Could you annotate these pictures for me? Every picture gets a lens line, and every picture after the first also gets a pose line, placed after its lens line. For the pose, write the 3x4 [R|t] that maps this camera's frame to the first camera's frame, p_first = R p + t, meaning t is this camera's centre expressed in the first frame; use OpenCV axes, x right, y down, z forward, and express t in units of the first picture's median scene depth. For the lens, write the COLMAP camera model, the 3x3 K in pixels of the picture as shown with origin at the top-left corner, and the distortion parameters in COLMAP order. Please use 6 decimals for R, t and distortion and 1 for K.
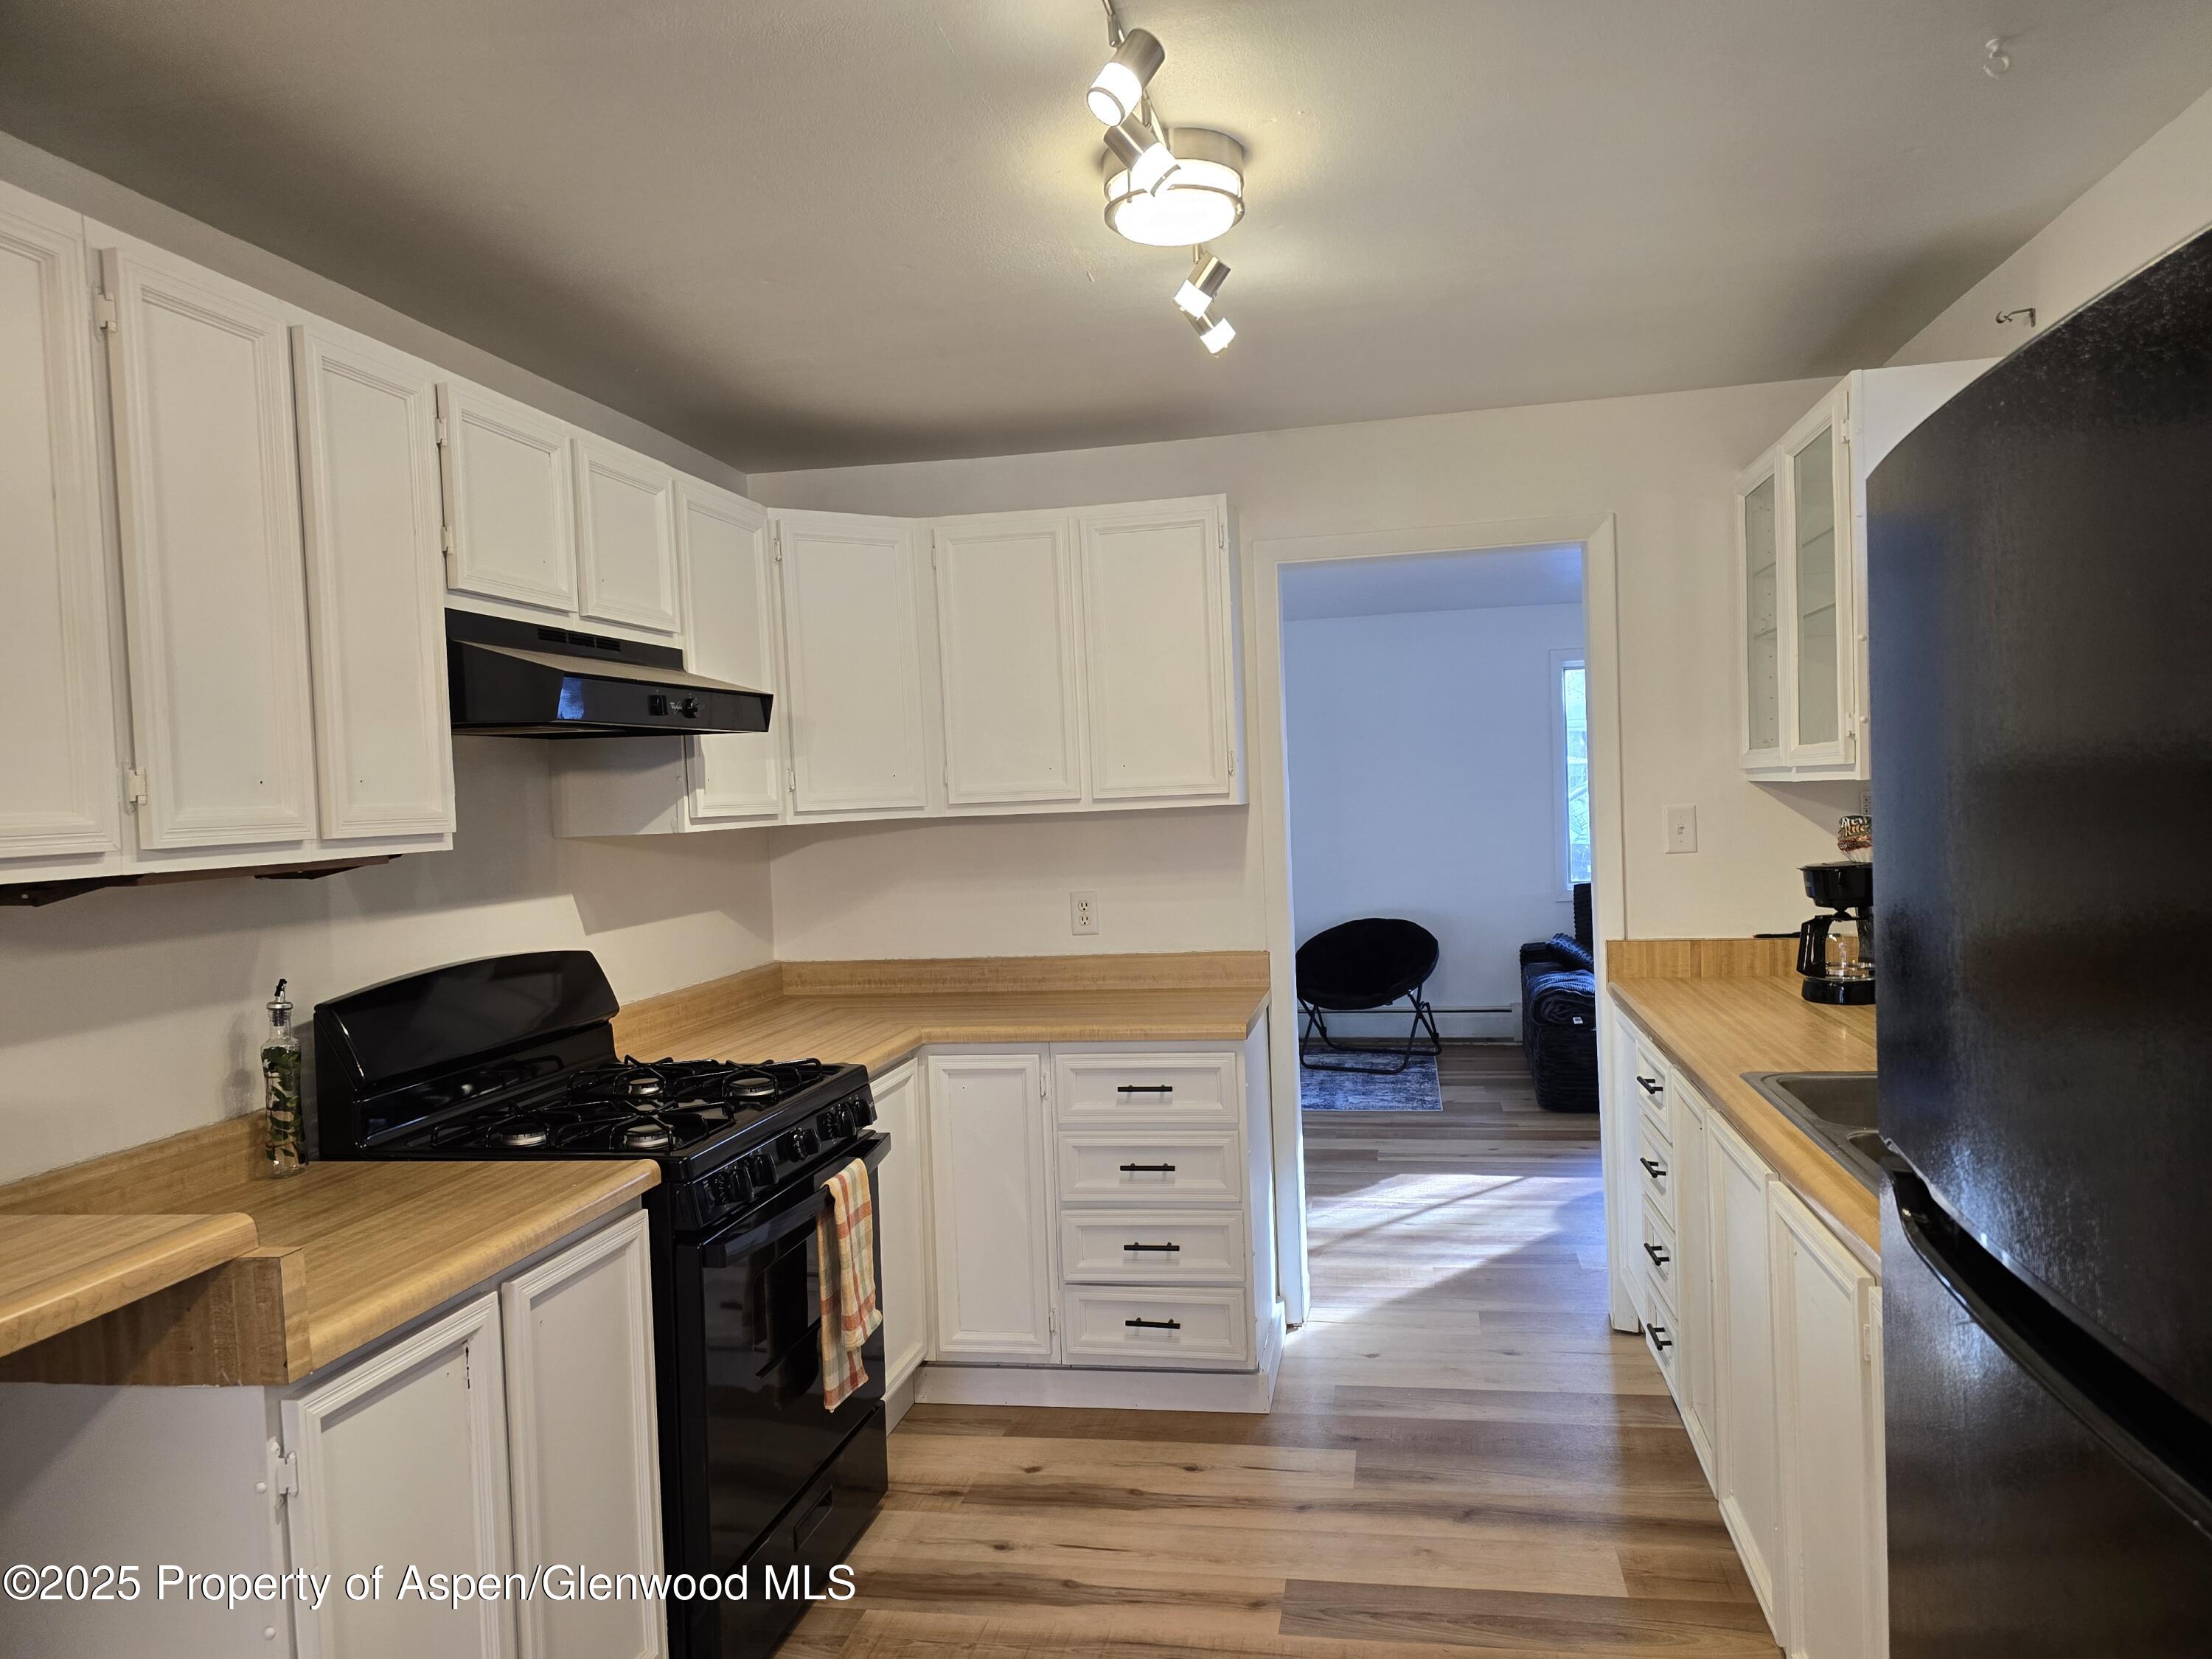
lens RADIAL K [[1538.0, 0, 1106.0], [0, 1538.0, 829.5], [0, 0, 1]] dist [0.056778, -0.070336]
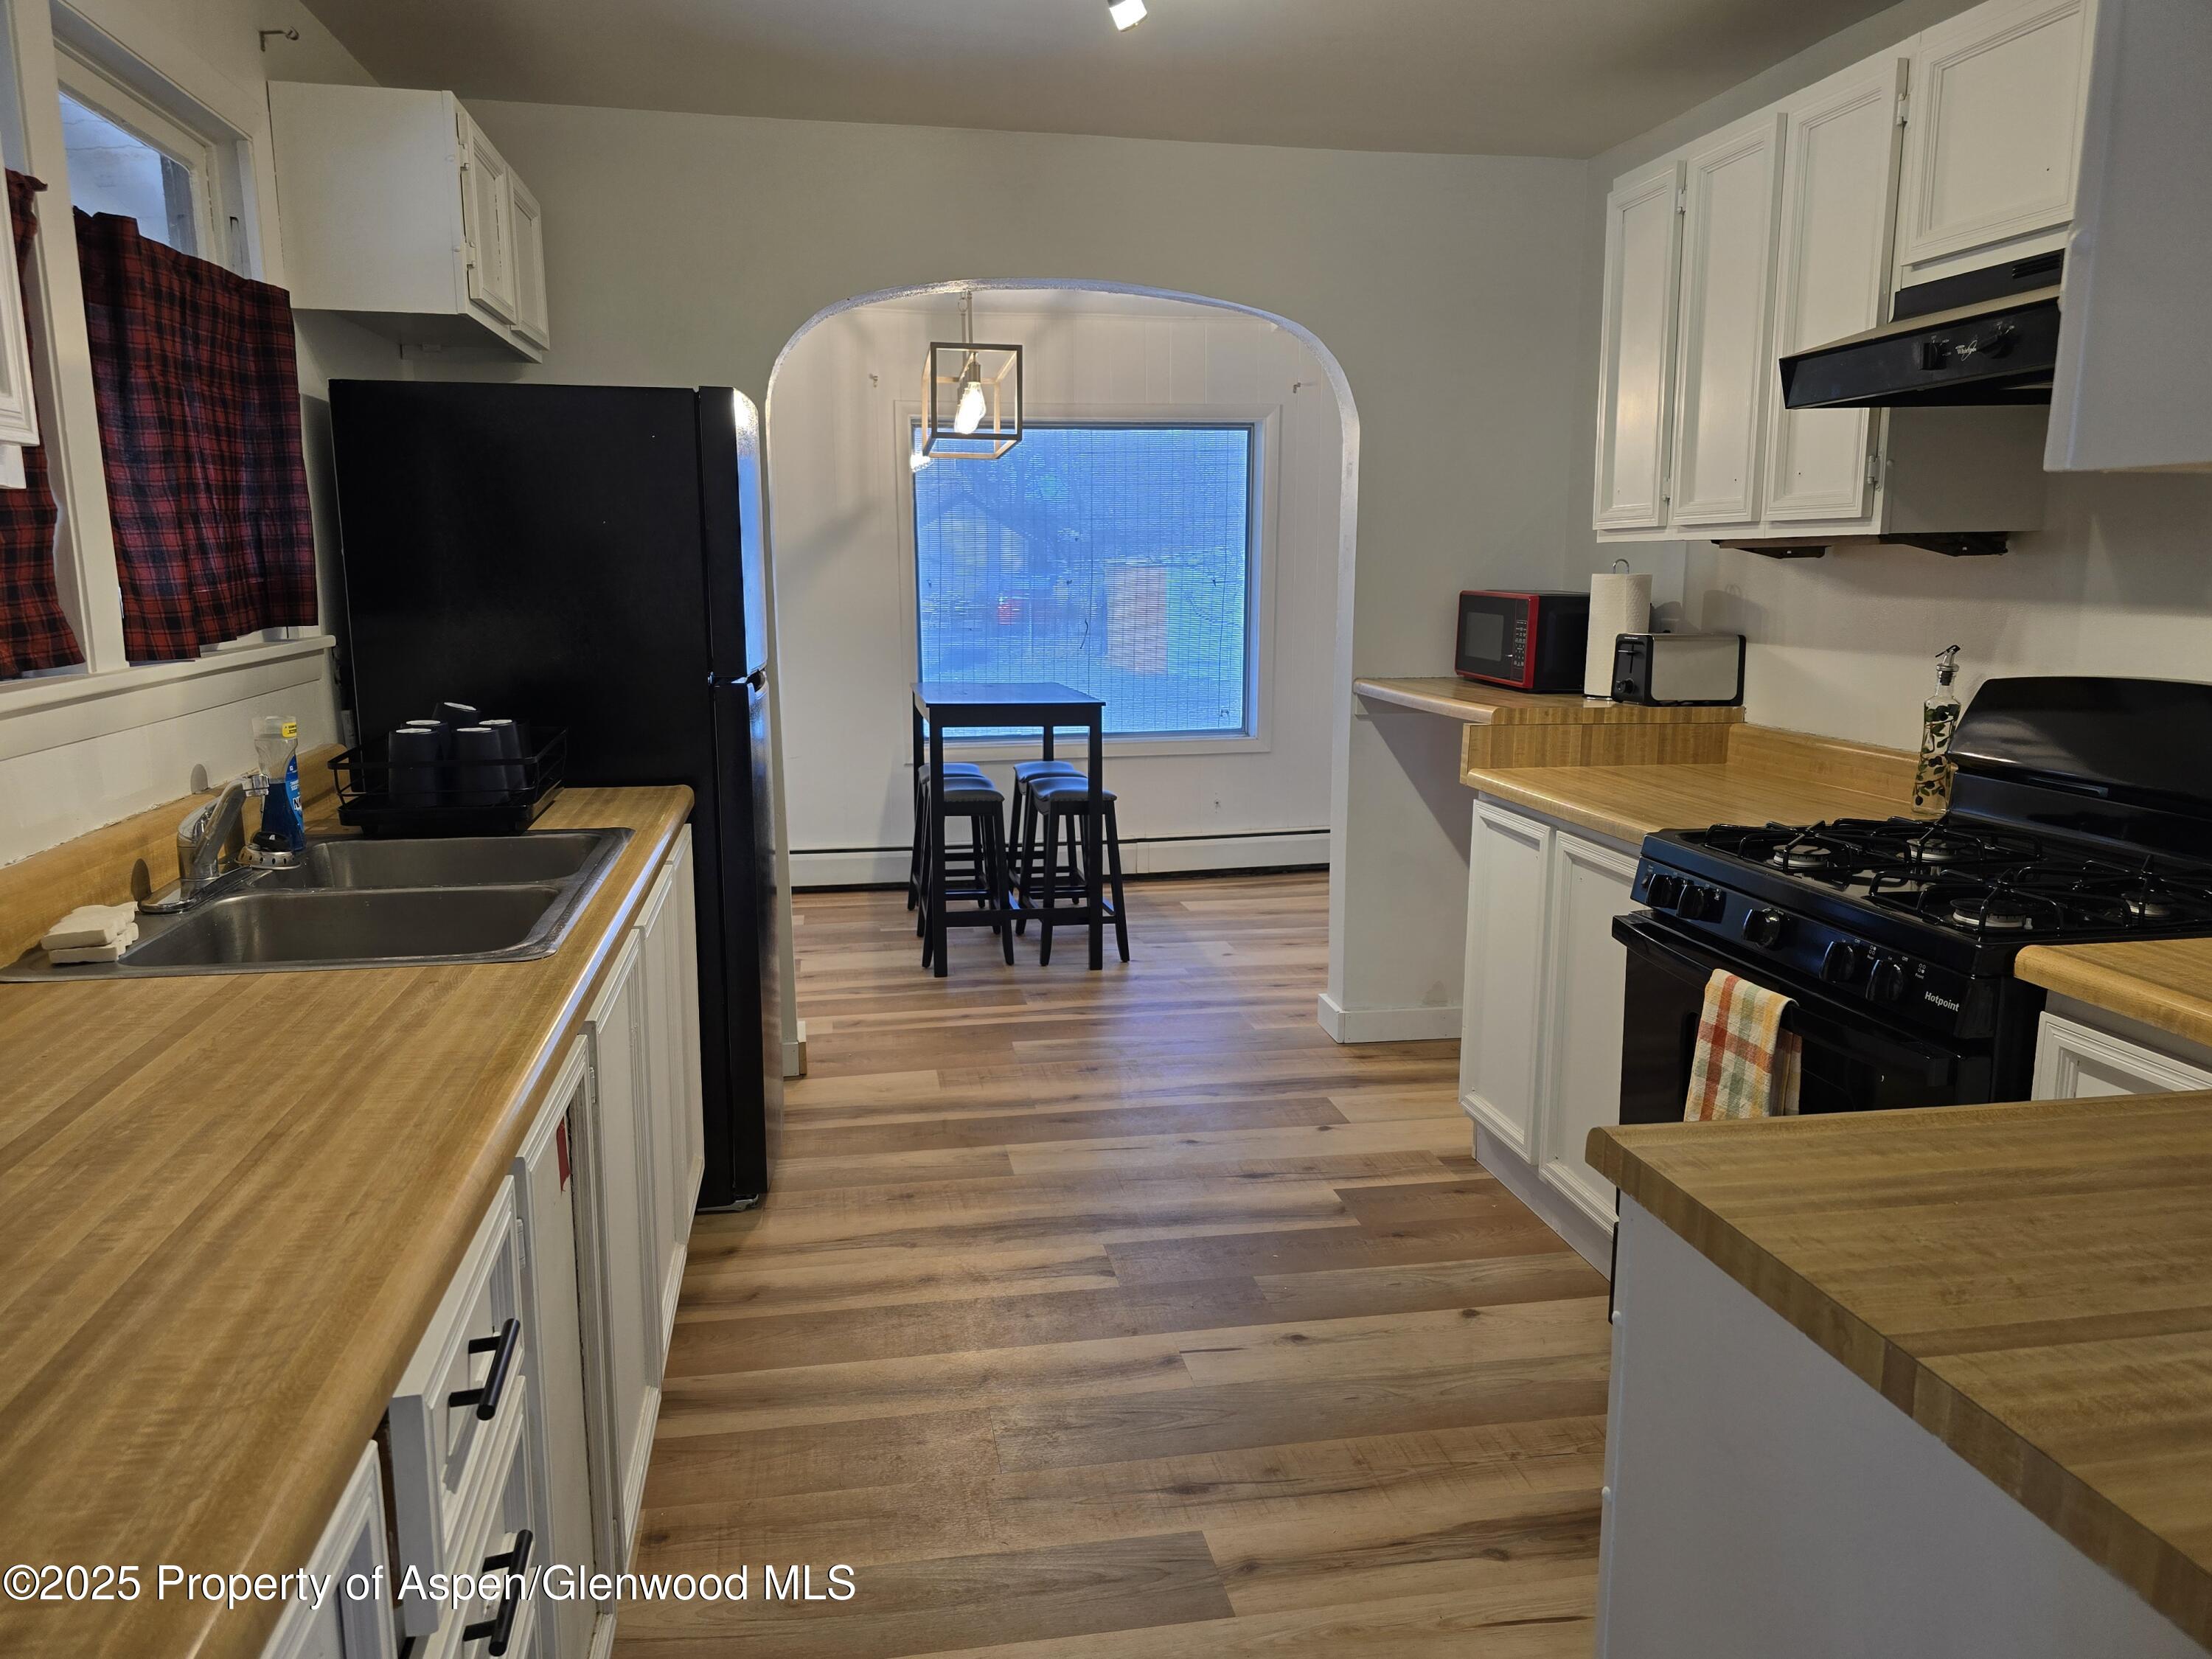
lens RADIAL K [[1538.0, 0, 1106.0], [0, 1538.0, 829.5], [0, 0, 1]] dist [0.056778, -0.070336]
pose [[-0.932791, 0.101942, -0.345701, 0.442952], [0.027722, 0.976618, 0.213187, -0.031756], [0.359350, 0.189275, -0.913806, 1.812011]]
